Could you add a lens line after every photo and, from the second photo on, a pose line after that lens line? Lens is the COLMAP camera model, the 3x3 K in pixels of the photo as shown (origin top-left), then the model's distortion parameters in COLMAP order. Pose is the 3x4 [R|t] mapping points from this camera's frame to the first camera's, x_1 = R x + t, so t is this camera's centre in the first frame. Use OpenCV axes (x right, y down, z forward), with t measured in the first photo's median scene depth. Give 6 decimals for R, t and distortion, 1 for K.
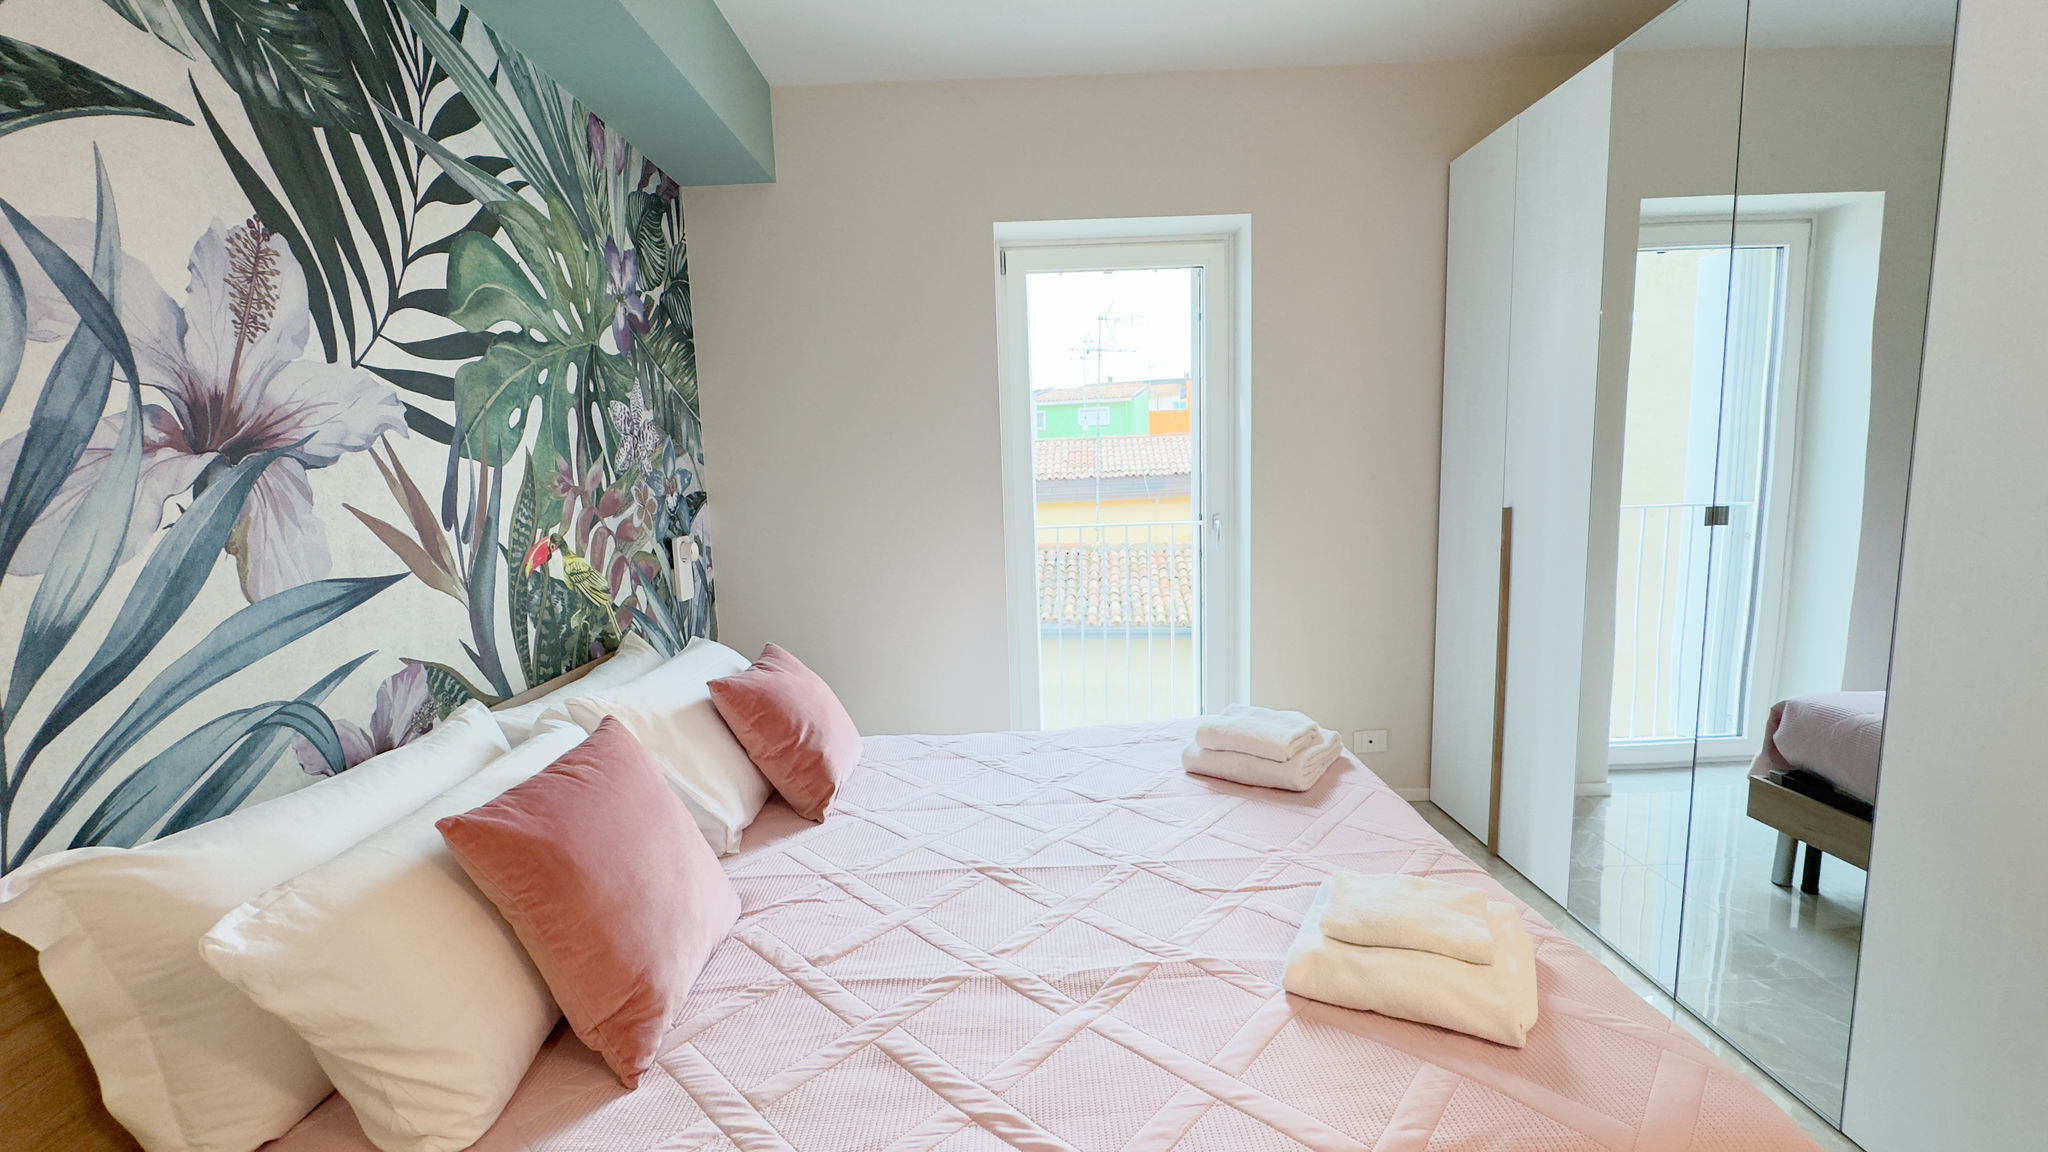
lens RADIAL K [[815.3, 0, 1021.1], [0, 815.3, 572.6], [0, 0, 1]] dist [-0.002096, 0.000400]
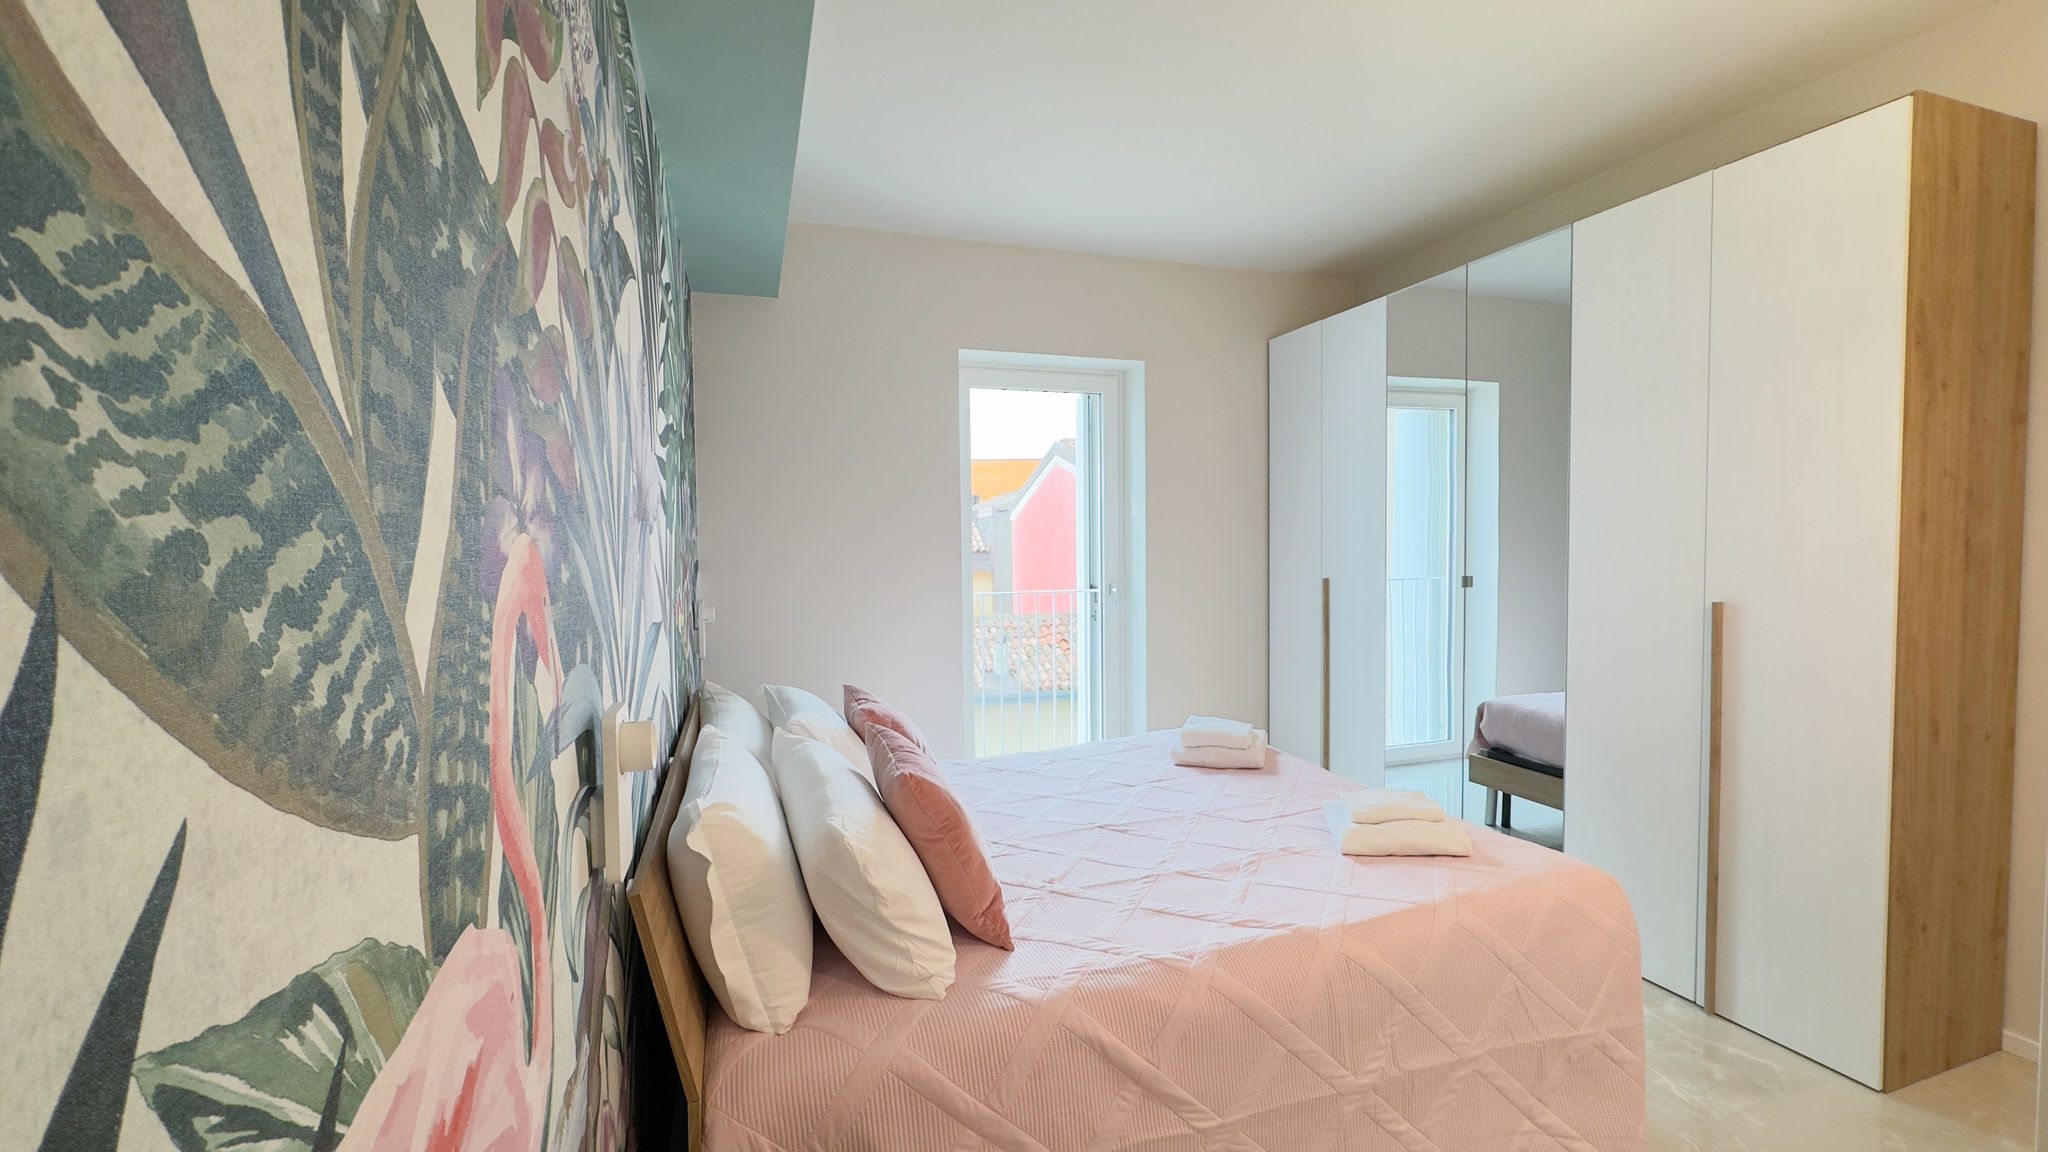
lens RADIAL K [[815.3, 0, 1022.0], [0, 815.3, 574.7], [0, 0, 1]] dist [-0.002096, 0.000400]
pose [[0.946381, 0.007828, 0.322958, -0.555296], [0.022435, 0.995700, -0.089877, 0.046741], [-0.322273, 0.092304, 0.942136, -0.284148]]
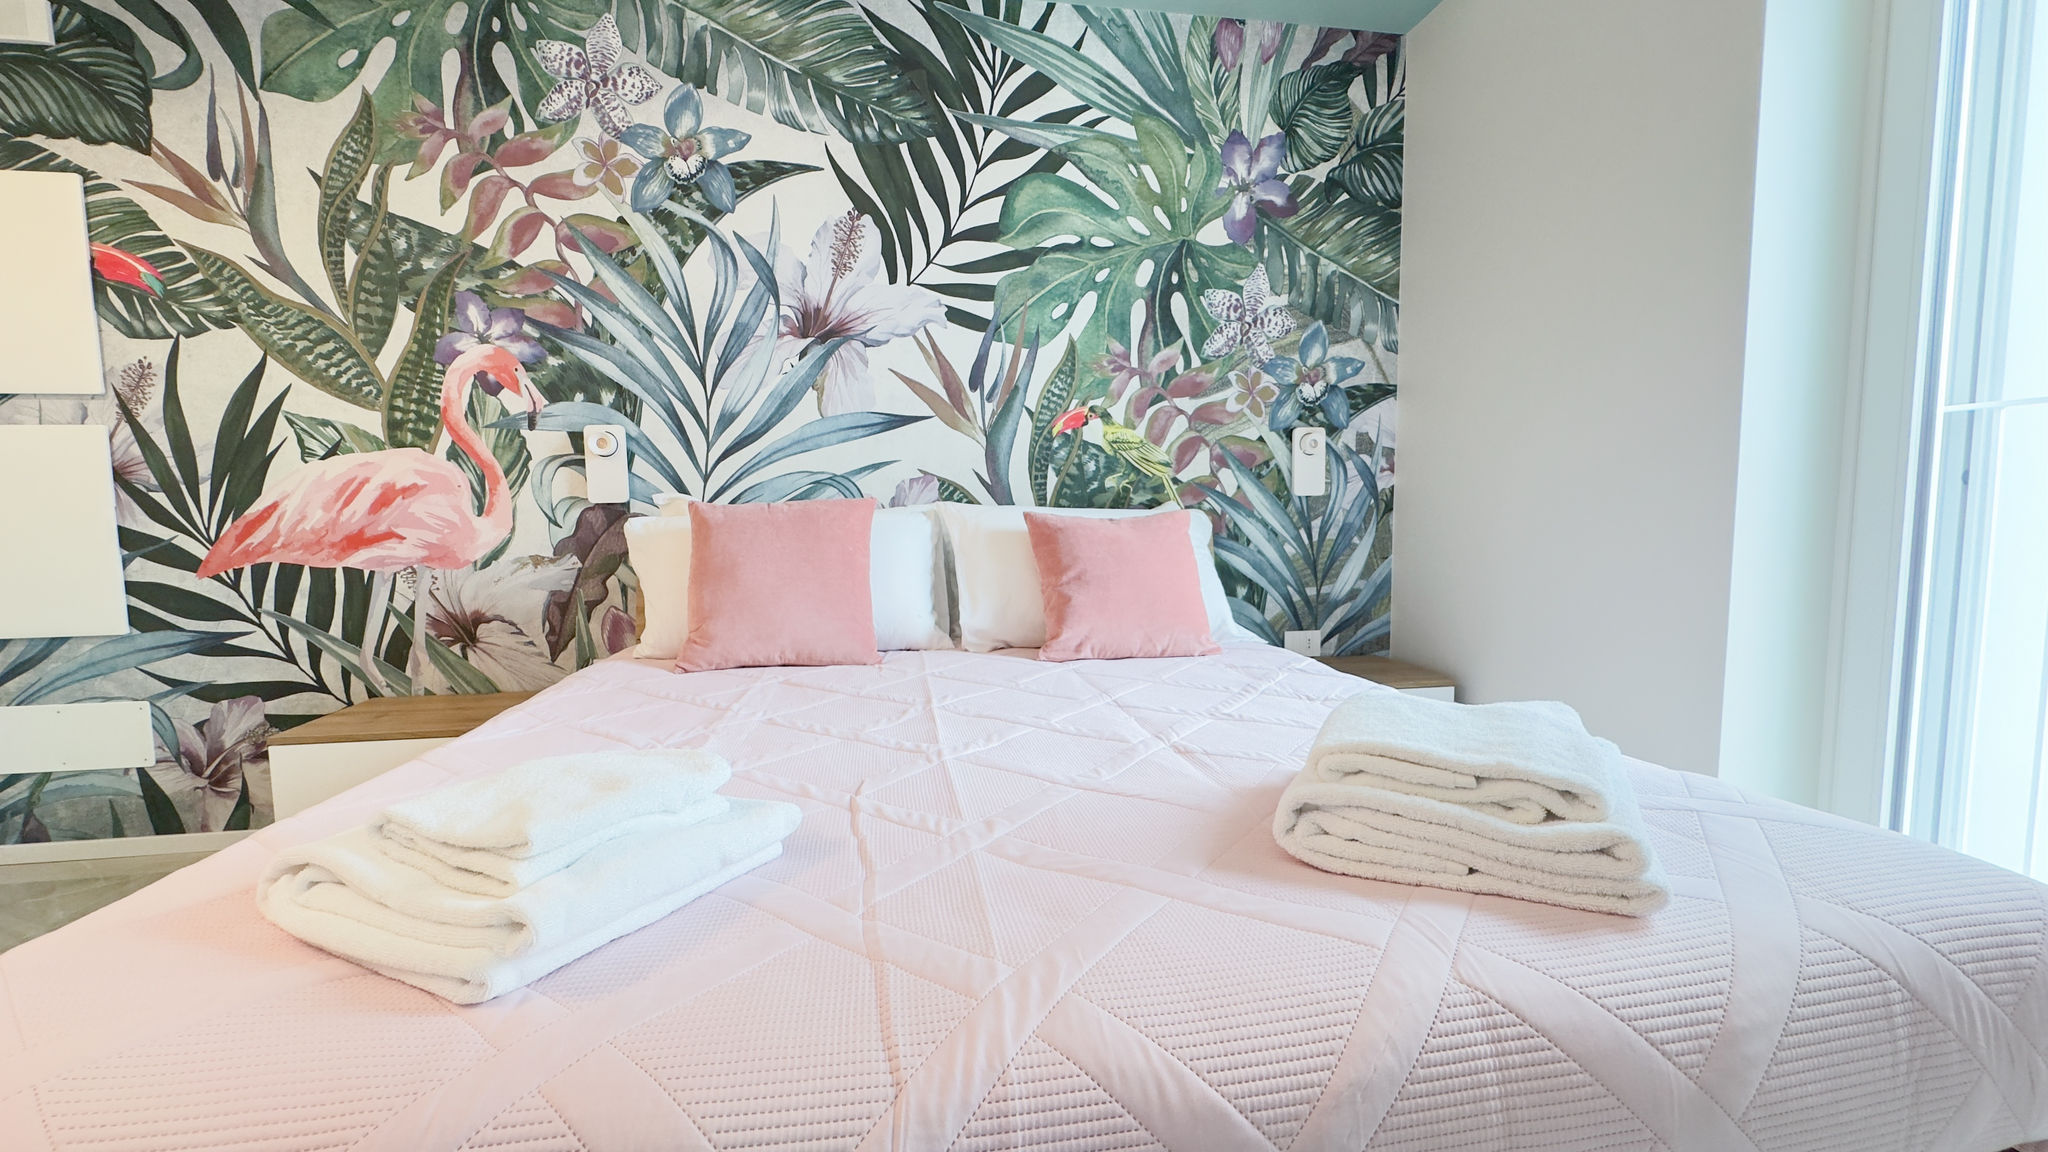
lens RADIAL K [[815.3, 0, 1020.0], [0, 815.3, 572.9], [0, 0, 1]] dist [-0.002096, 0.000400]
pose [[0.158265, 0.113776, -0.980820, 0.725757], [-0.119996, 0.988193, 0.095269, 0.111235], [0.980078, 0.102617, 0.170049, 0.810724]]
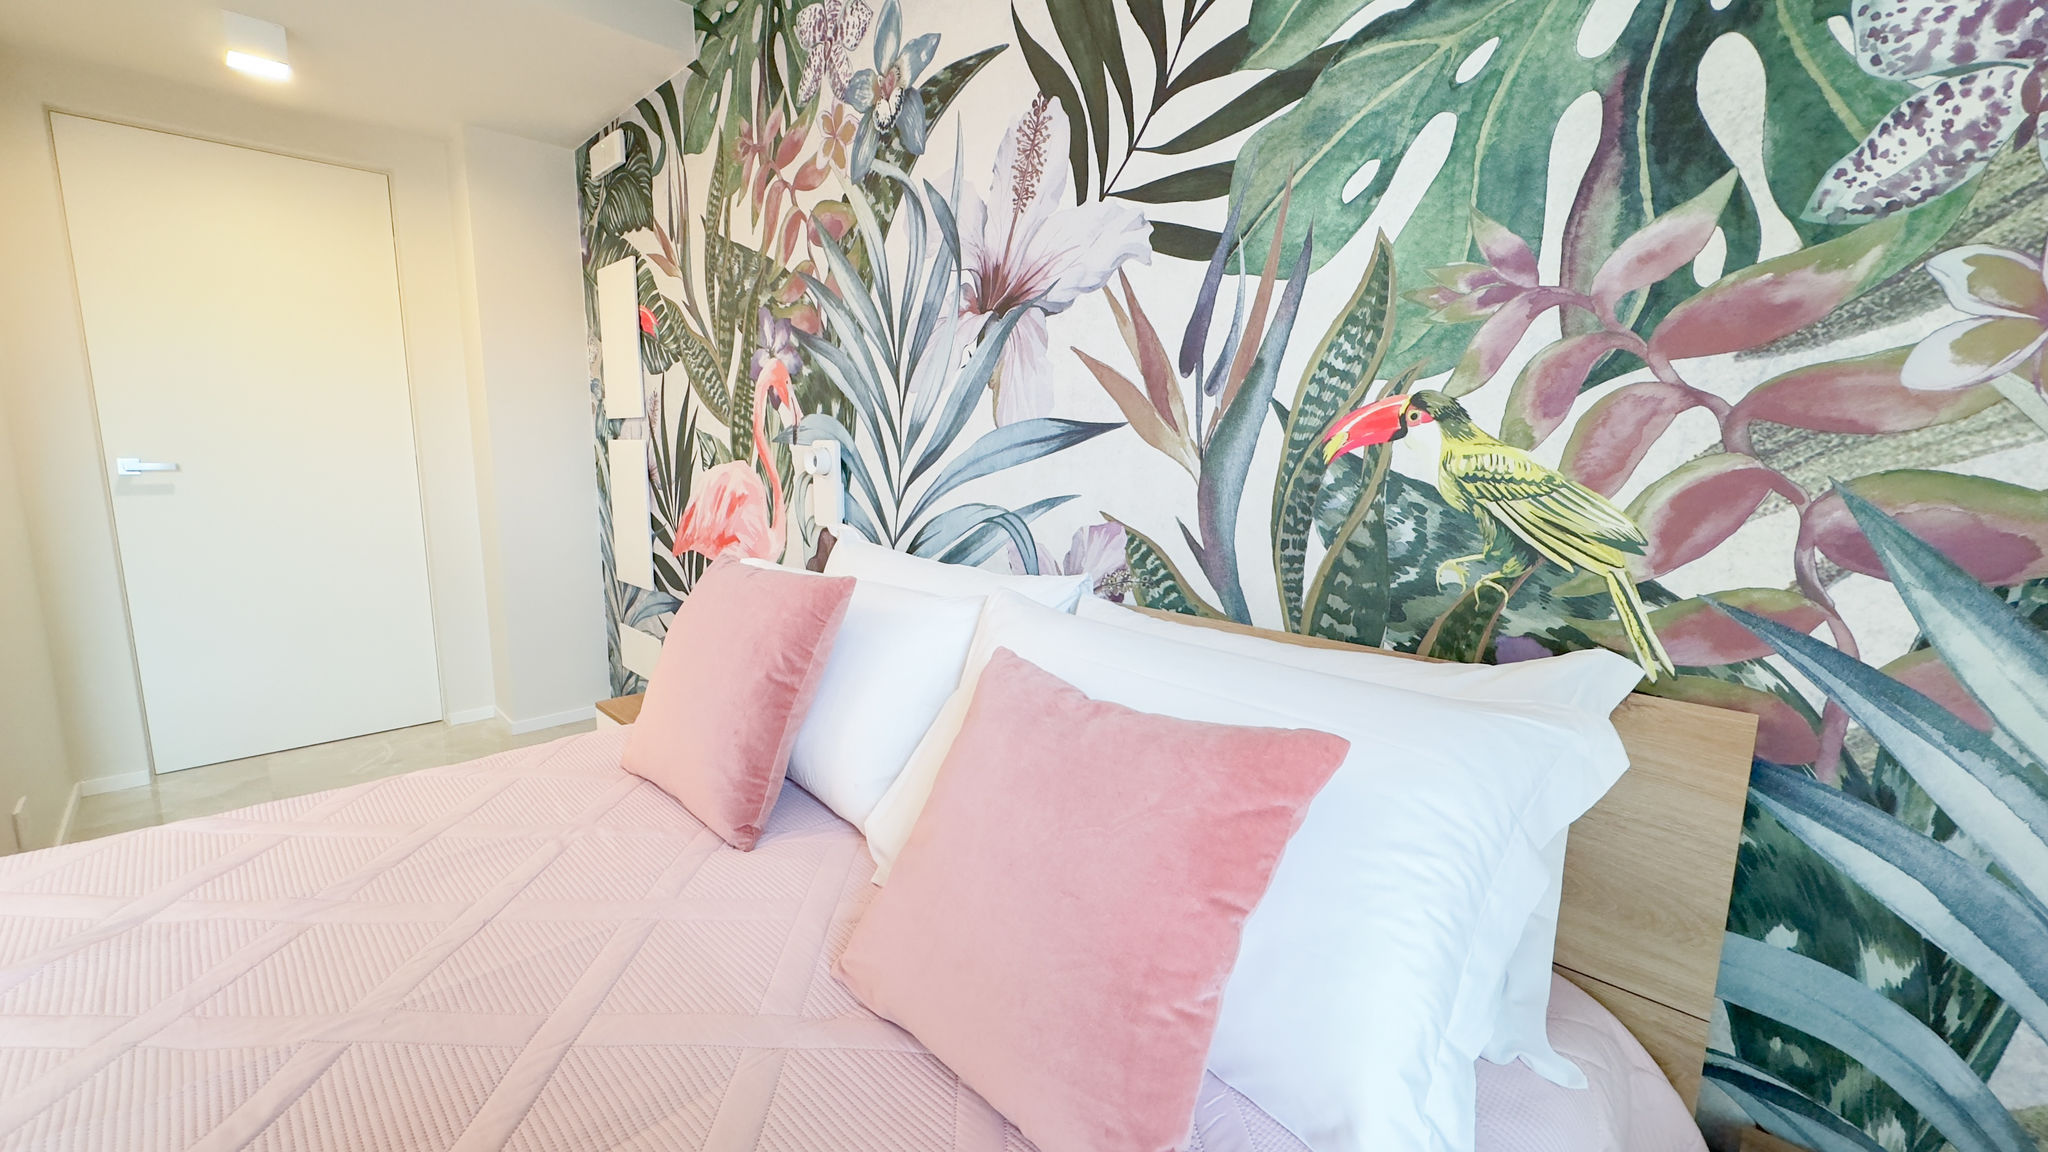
lens RADIAL K [[815.3, 0, 1021.3], [0, 815.3, 571.7], [0, 0, 1]] dist [-0.002096, 0.000400]
pose [[-0.702151, 0.133759, -0.699351, -0.015087], [-0.078393, 0.961703, 0.262644, -0.060836], [0.707699, 0.239241, -0.664775, 1.361326]]
